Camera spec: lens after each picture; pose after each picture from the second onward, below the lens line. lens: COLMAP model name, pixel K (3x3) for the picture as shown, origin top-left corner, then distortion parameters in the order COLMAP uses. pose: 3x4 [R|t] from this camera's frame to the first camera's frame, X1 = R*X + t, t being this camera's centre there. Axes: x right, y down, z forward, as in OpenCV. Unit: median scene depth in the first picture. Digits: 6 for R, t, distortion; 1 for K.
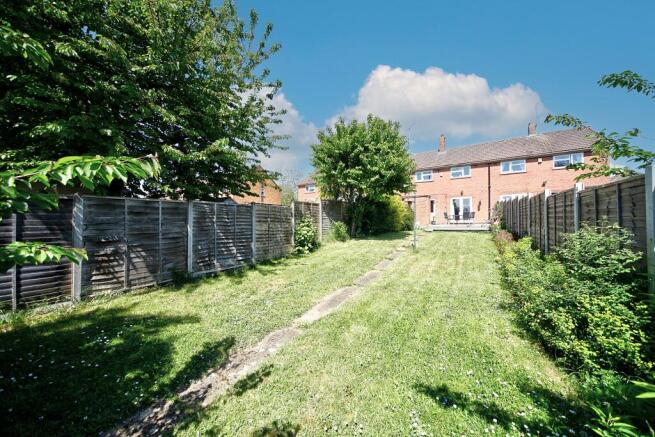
lens RADIAL K [[226.1, 0, 329.3], [0, 226.1, 220.4], [0, 0, 1]] dist [-0.006667, 0.000122]
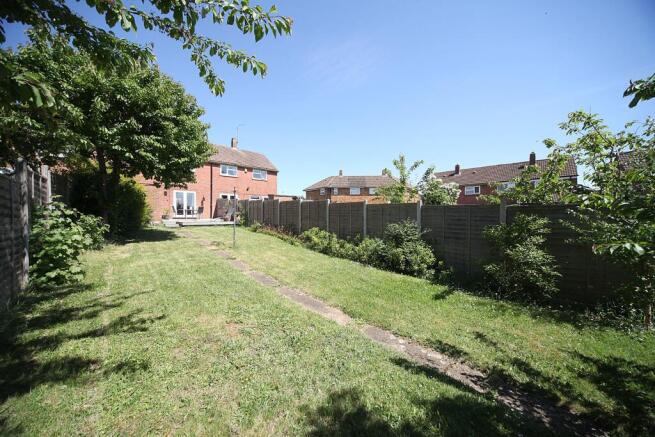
lens RADIAL K [[226.1, 0, 329.3], [0, 226.1, 220.4], [0, 0, 1]] dist [-0.006667, 0.000122]
pose [[0.237818, -0.013018, 0.971222, -0.246170], [-0.012703, 0.999783, 0.016512, -0.000658], [-0.971227, -0.016264, 0.237601, 0.197714]]
